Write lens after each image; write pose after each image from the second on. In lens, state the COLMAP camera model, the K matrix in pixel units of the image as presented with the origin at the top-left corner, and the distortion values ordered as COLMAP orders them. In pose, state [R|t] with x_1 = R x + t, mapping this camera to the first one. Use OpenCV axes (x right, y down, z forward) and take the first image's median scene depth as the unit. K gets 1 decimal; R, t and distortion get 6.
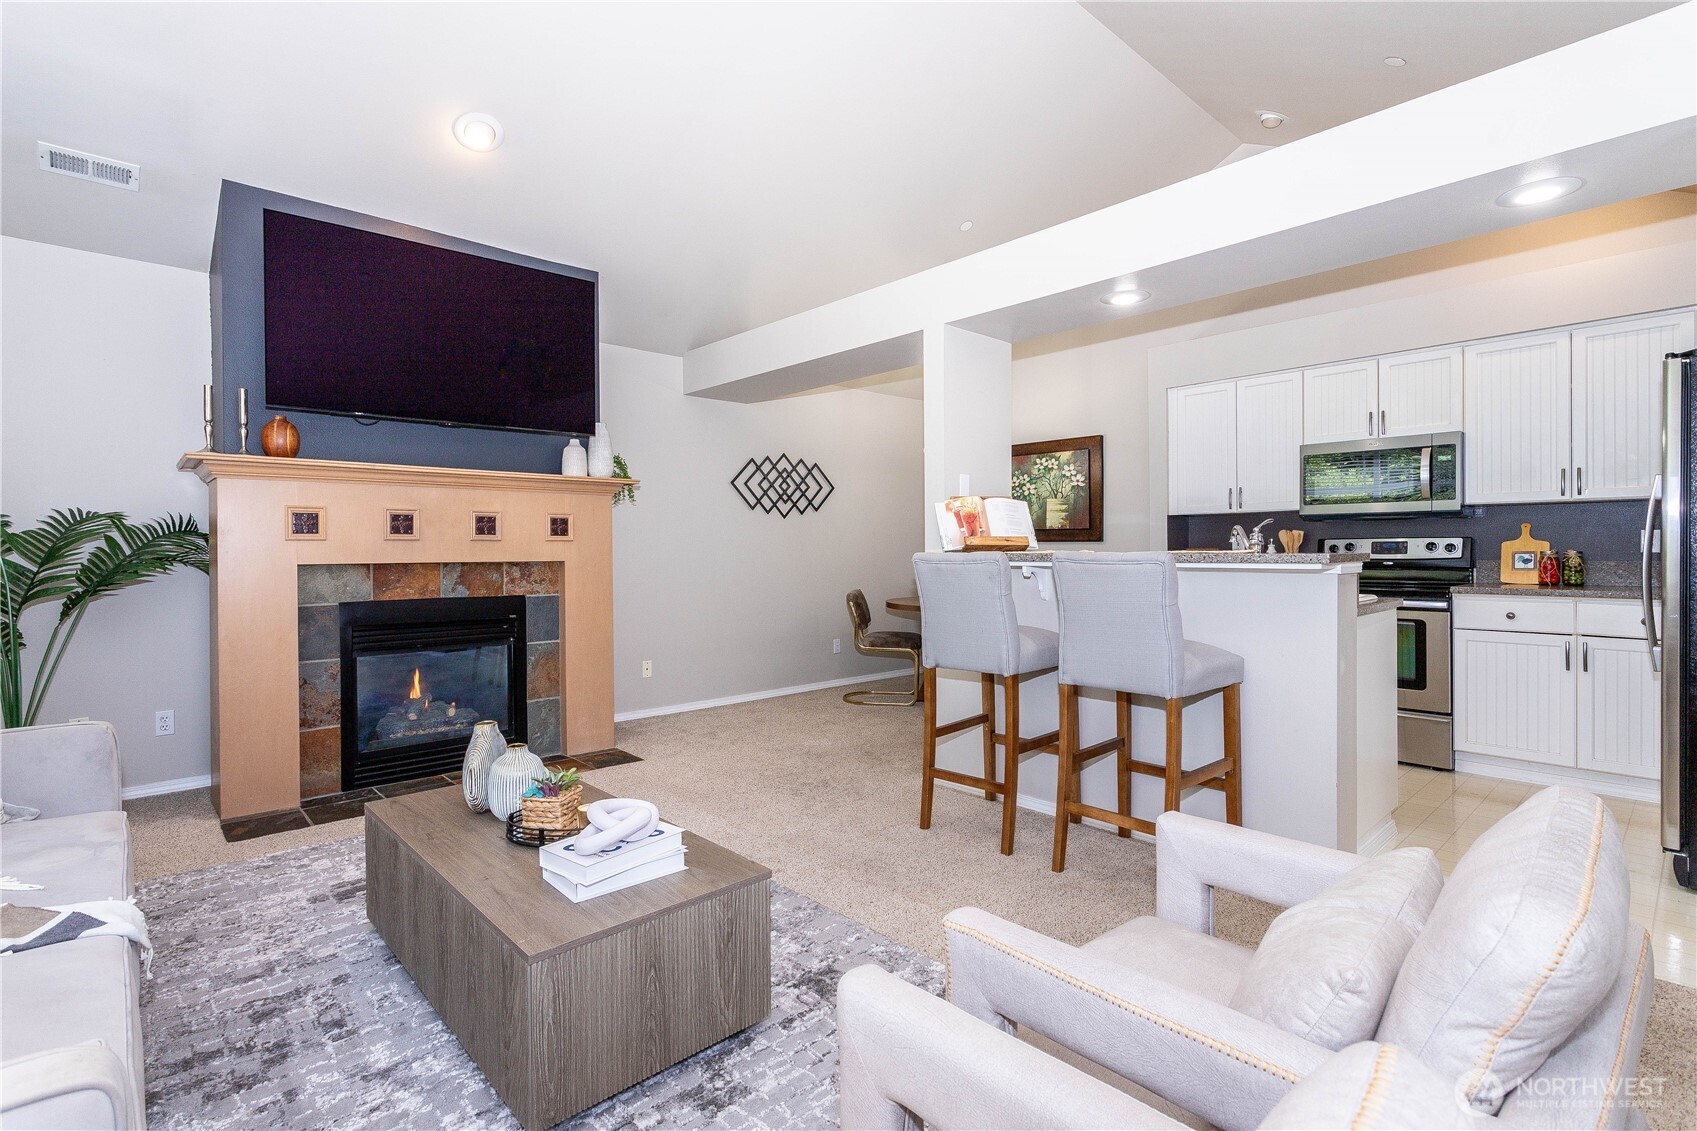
lens RADIAL K [[800.9, 0, 840.8], [0, 800.9, 551.1], [0, 0, 1]] dist [-0.004321, 0.003620]
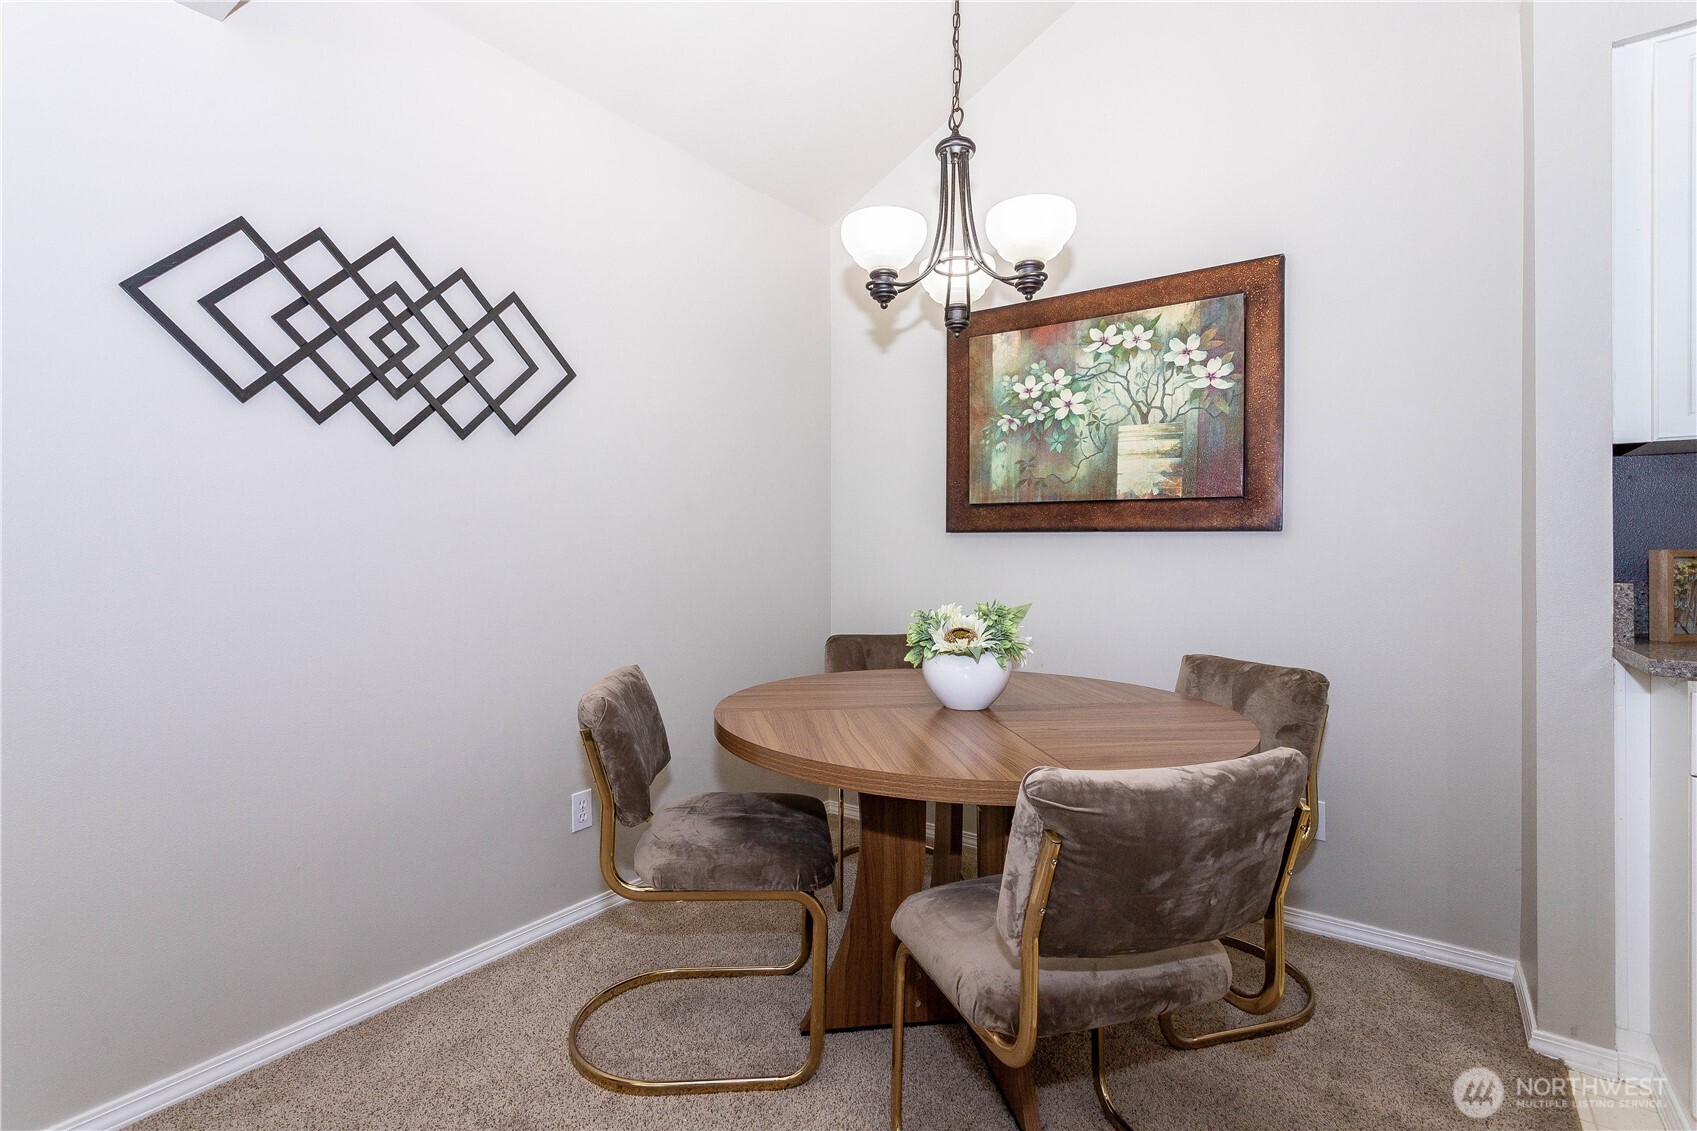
lens RADIAL K [[800.9, 0, 849.6], [0, 800.9, 553.5], [0, 0, 1]] dist [-0.004321, 0.003620]
pose [[0.978191, 0.008073, 0.207550, 0.052799], [-0.007712, 0.999967, -0.002549, 0.002525], [-0.207564, 0.000893, 0.978221, 0.846397]]
